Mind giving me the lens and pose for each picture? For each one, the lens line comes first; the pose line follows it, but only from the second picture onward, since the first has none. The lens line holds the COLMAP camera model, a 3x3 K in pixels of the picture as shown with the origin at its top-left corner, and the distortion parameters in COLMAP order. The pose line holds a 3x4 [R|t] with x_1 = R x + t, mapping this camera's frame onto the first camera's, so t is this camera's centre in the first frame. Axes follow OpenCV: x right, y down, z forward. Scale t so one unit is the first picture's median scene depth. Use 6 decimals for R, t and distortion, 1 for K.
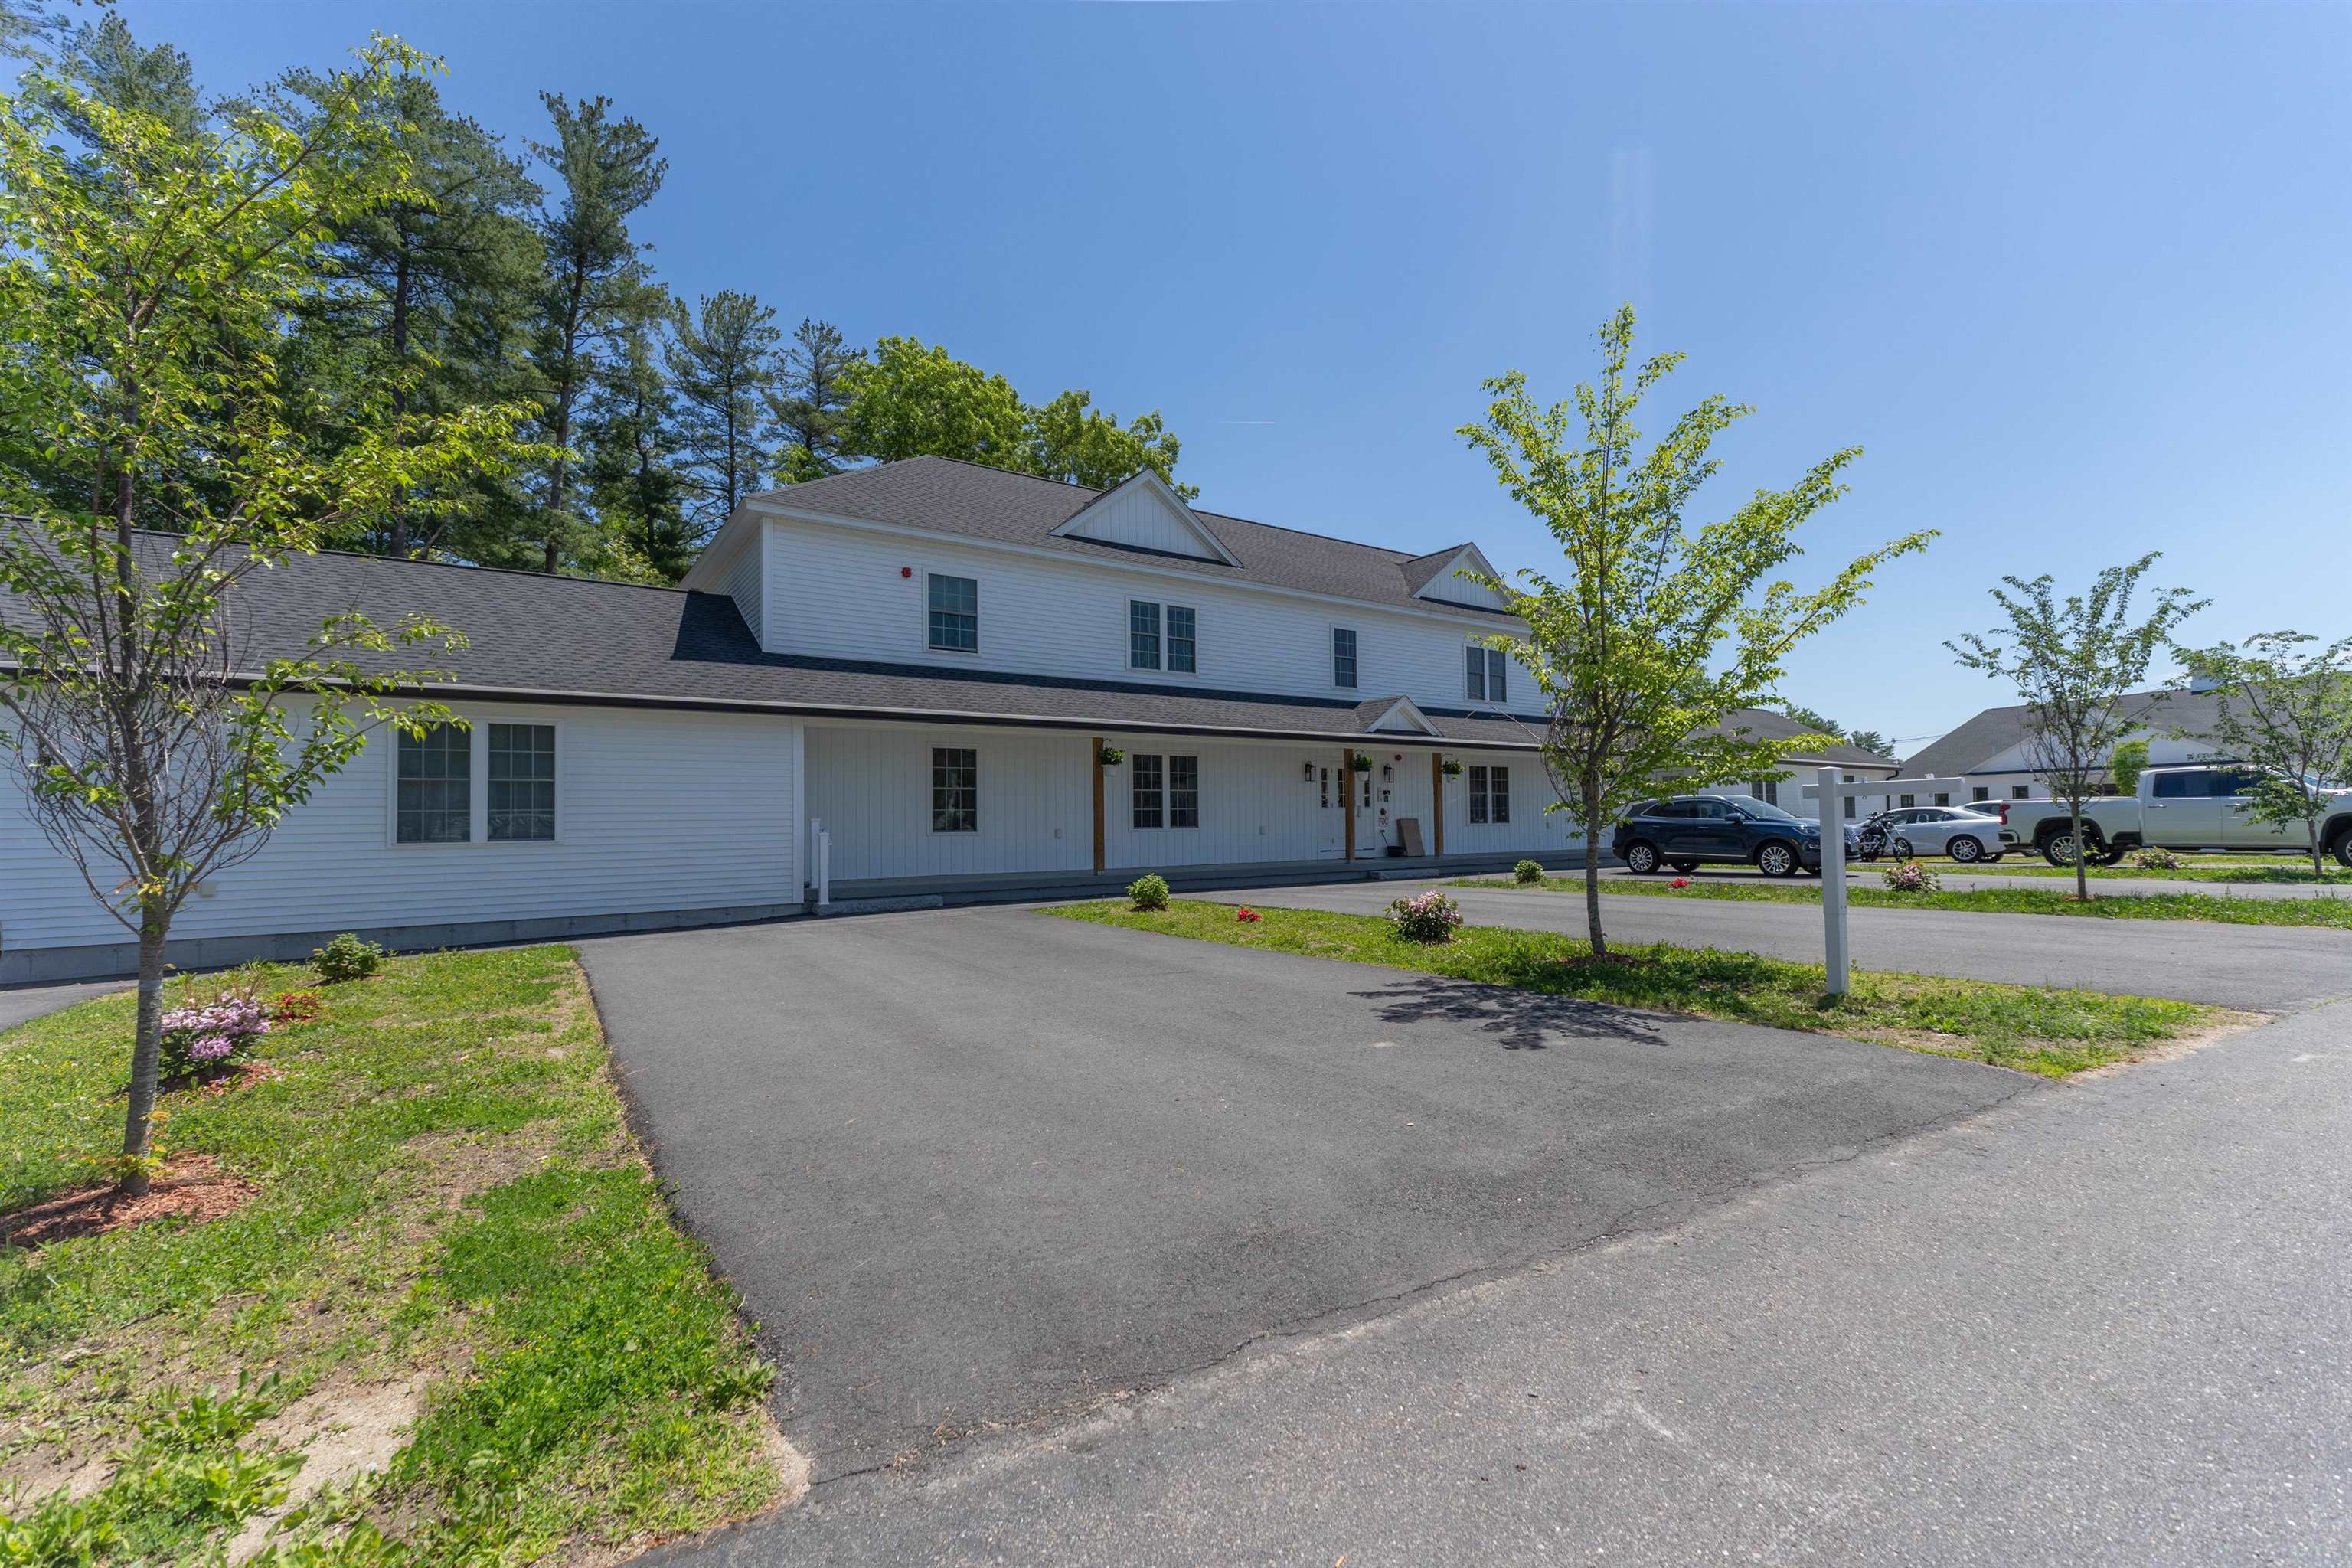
lens RADIAL K [[981.7, 0, 1176.0], [0, 981.7, 784.0], [0, 0, 1]] dist [0.015275, 0.000204]
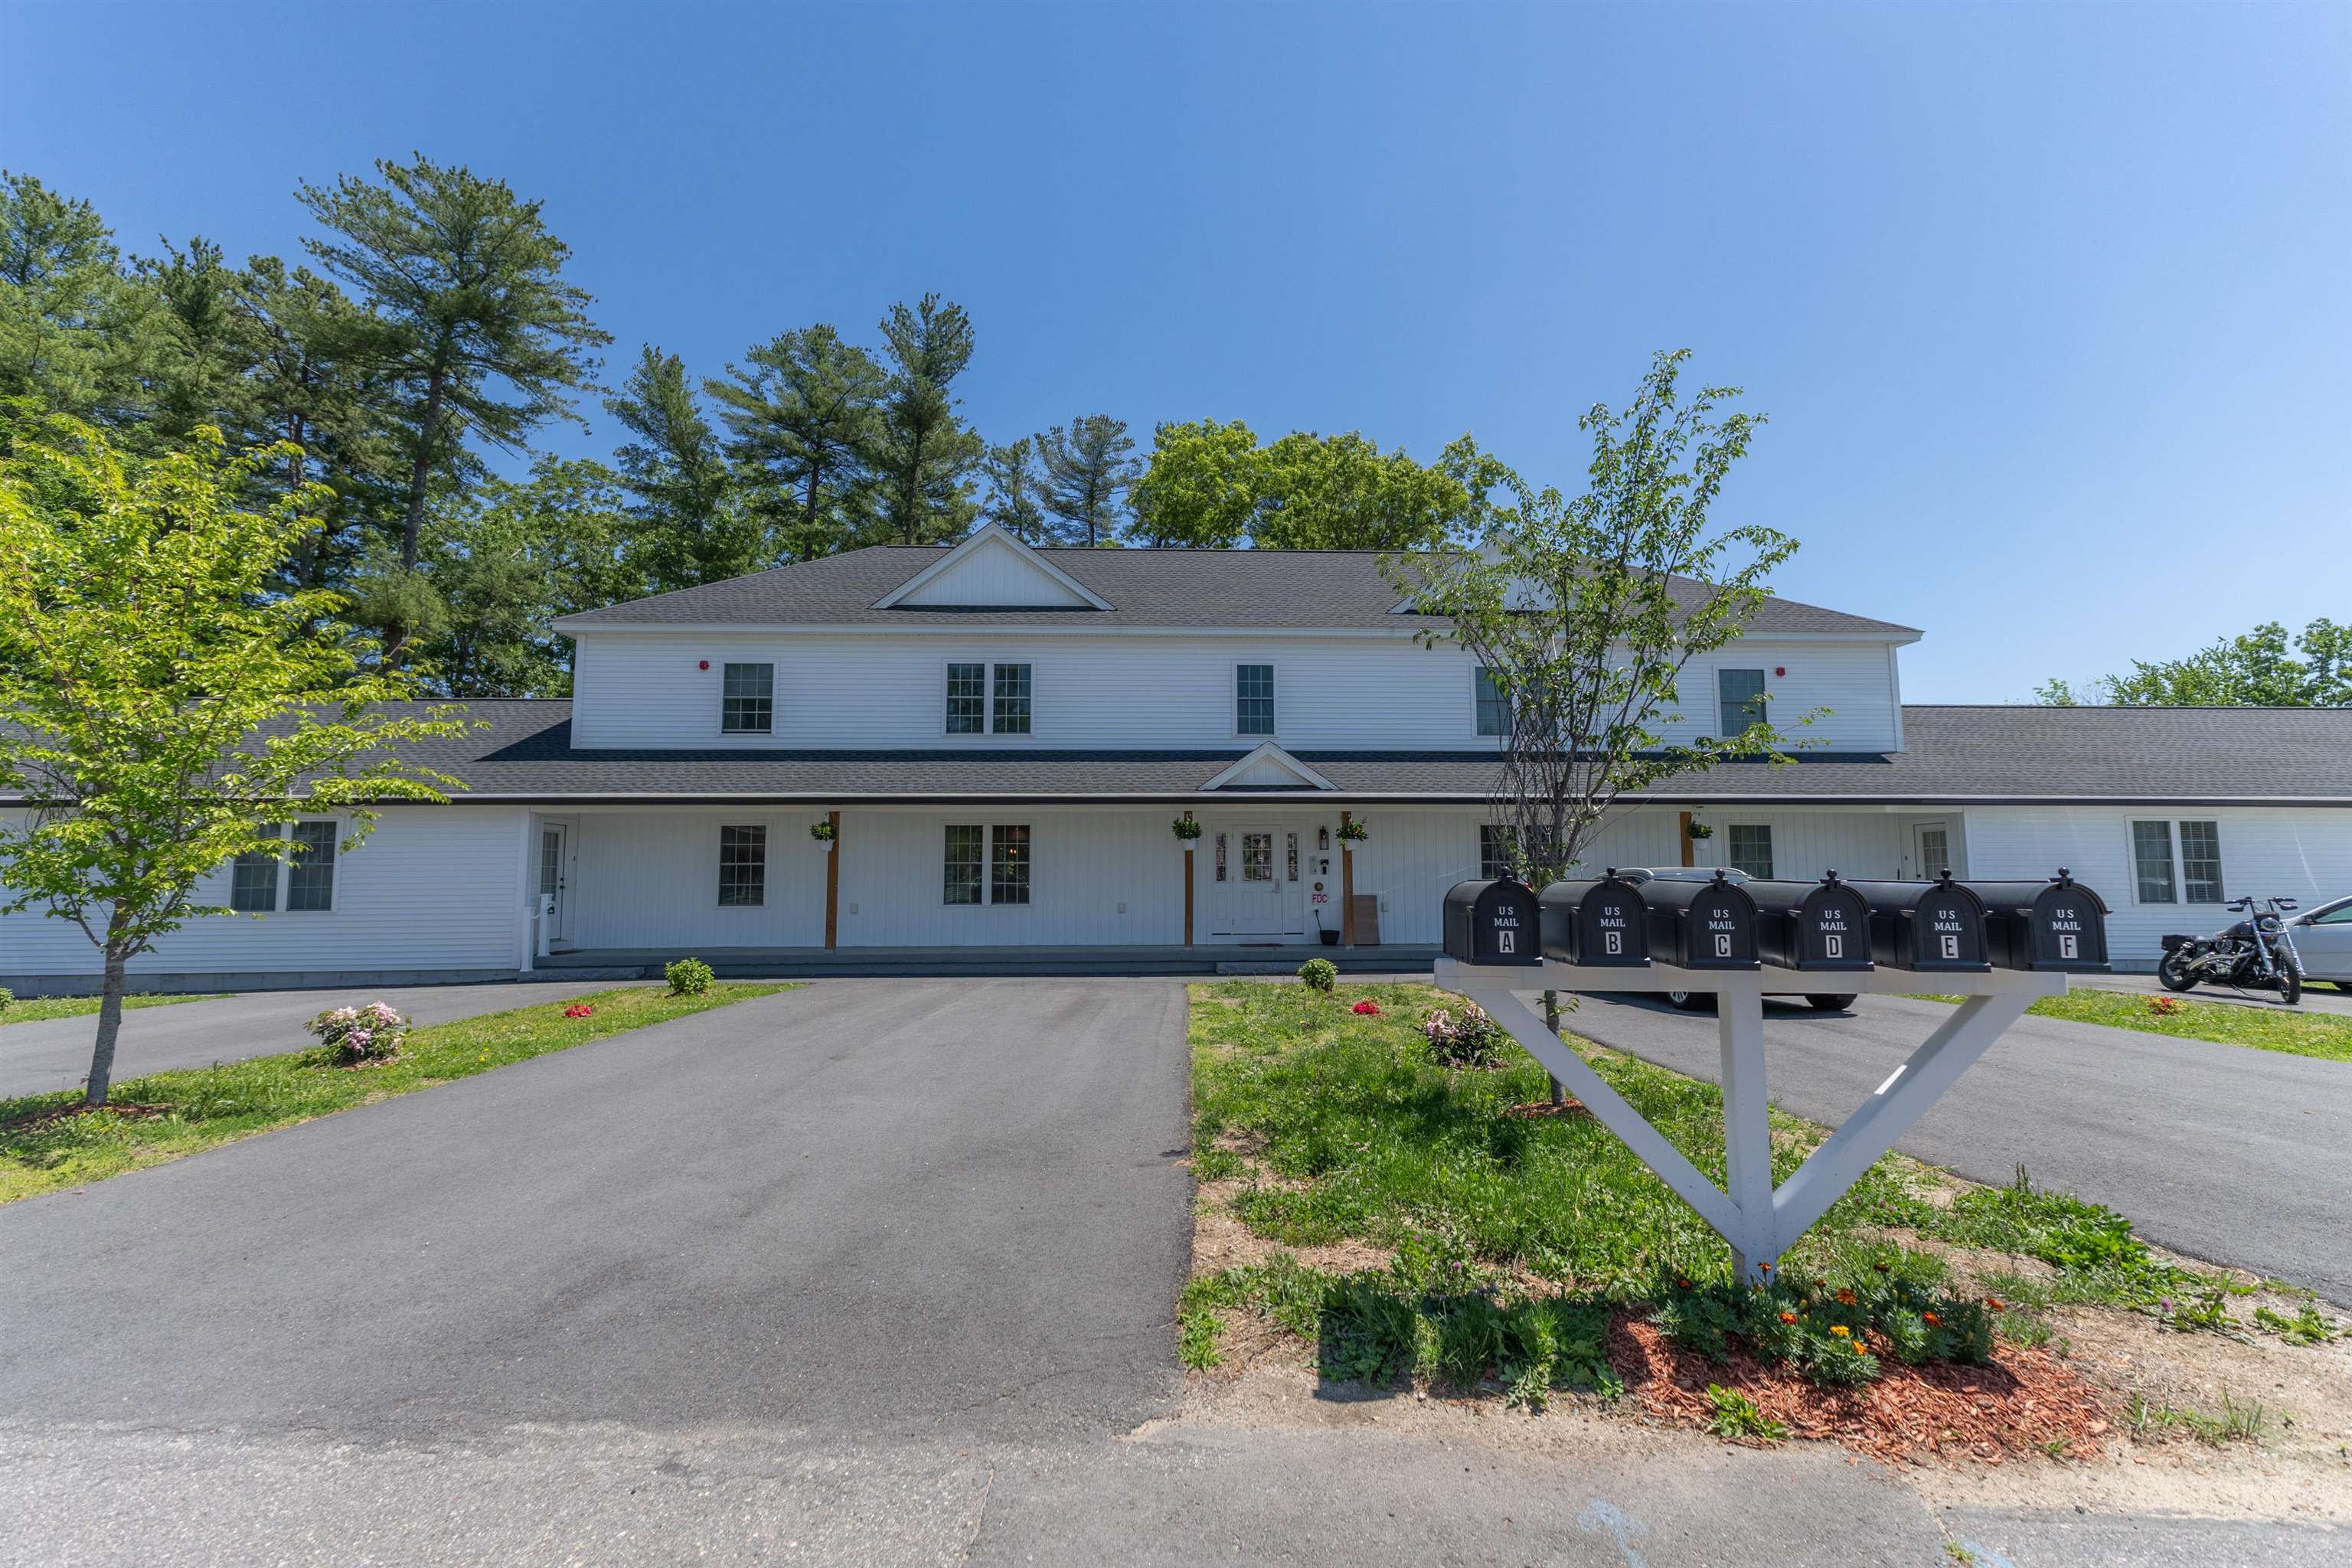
lens RADIAL K [[996.4, 0, 1178.2], [0, 996.4, 785.4], [0, 0, 1]] dist [0.009855, -0.000183]
pose [[0.843412, -0.045747, -0.535316, 0.640408], [0.014379, 0.997933, -0.062627, -0.005276], [0.537075, 0.045123, 0.842327, 0.303651]]
